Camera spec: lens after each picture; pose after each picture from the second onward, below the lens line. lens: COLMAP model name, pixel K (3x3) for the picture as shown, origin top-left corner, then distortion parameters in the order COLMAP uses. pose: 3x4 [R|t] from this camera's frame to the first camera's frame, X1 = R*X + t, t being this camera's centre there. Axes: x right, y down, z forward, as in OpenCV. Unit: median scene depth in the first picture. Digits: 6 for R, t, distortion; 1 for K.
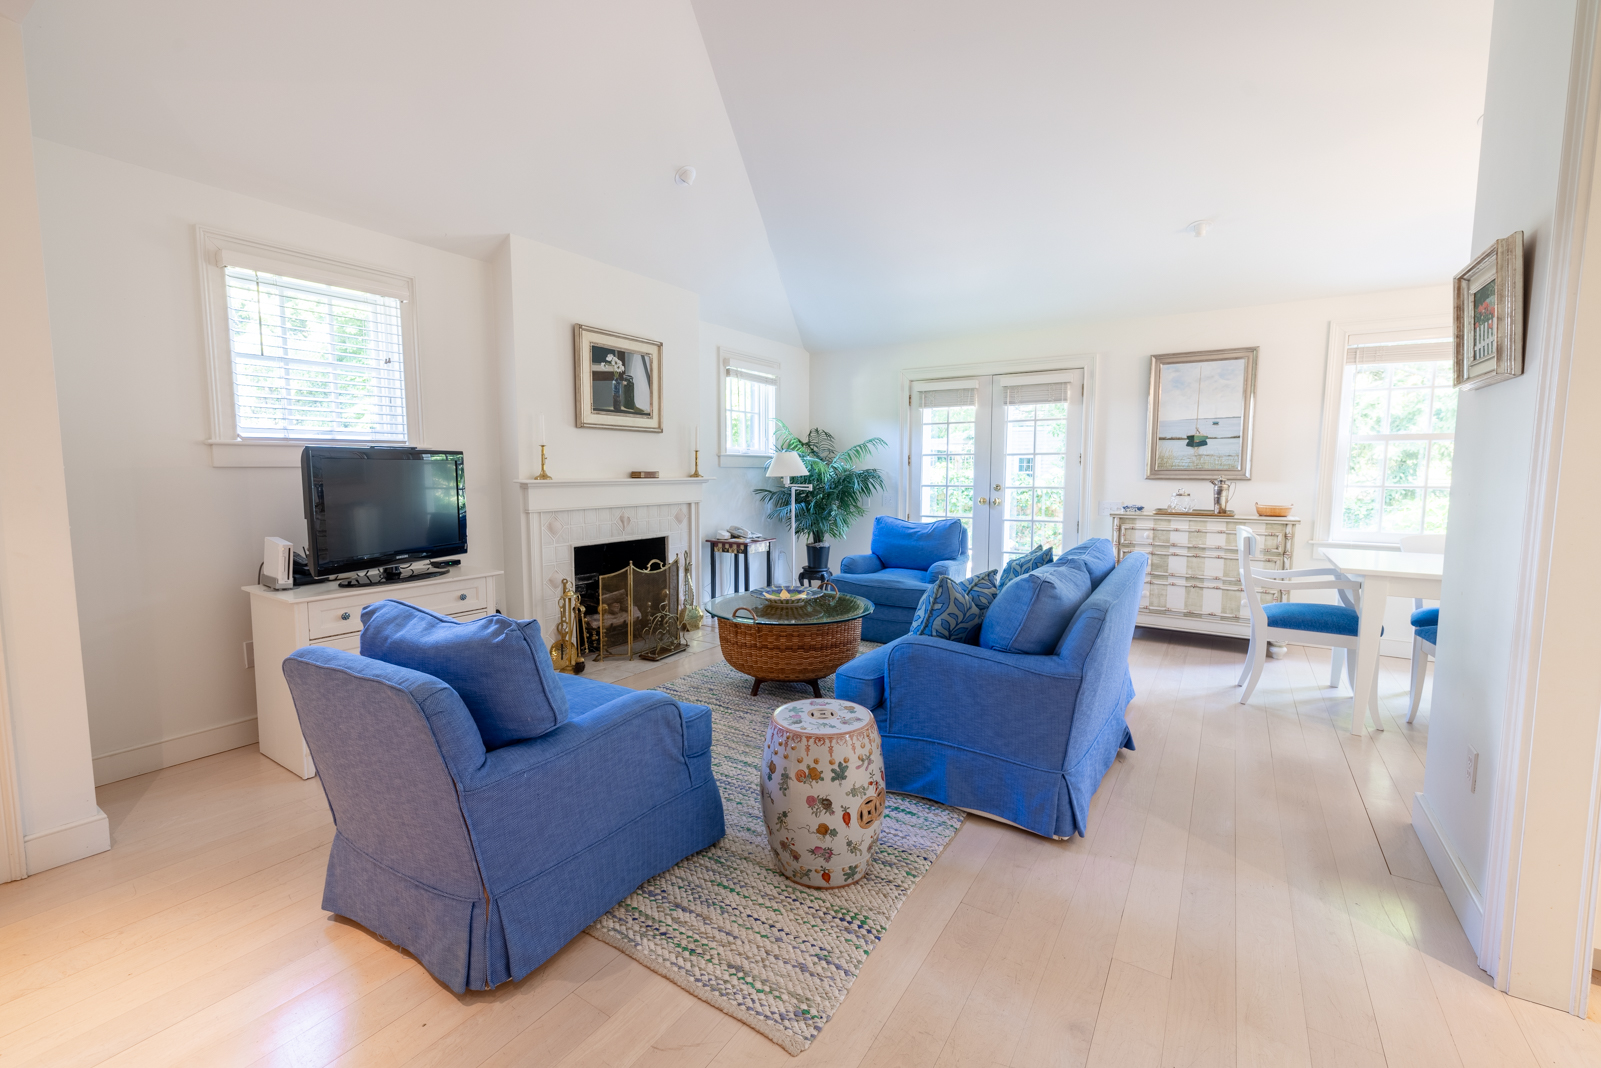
lens RADIAL K [[665.7, 0, 794.0], [0, 665.7, 529.9], [0, 0, 1]] dist [-0.000311, 0.000047]
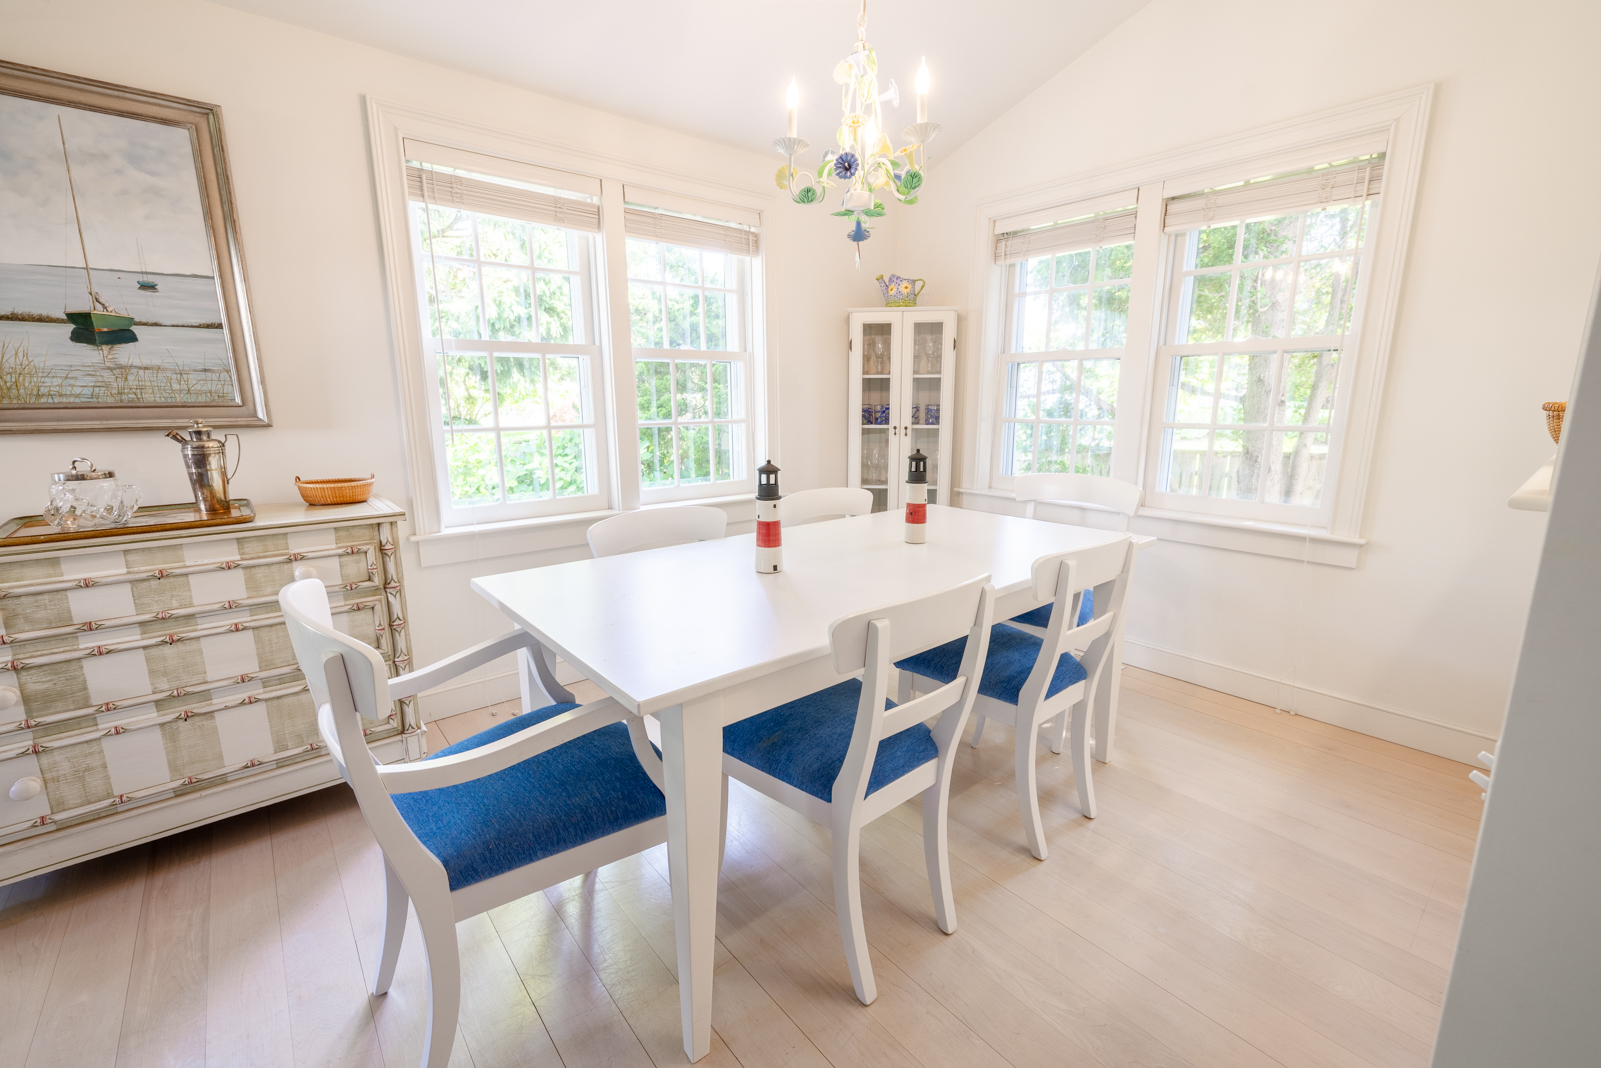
lens RADIAL K [[665.7, 0, 793.3], [0, 665.7, 533.7], [0, 0, 1]] dist [-0.000311, 0.000047]
pose [[0.287281, -0.196801, 0.937411, 0.358089], [0.090517, 0.979863, 0.177974, -0.053062], [-0.953560, 0.033723, 0.299310, 0.541303]]
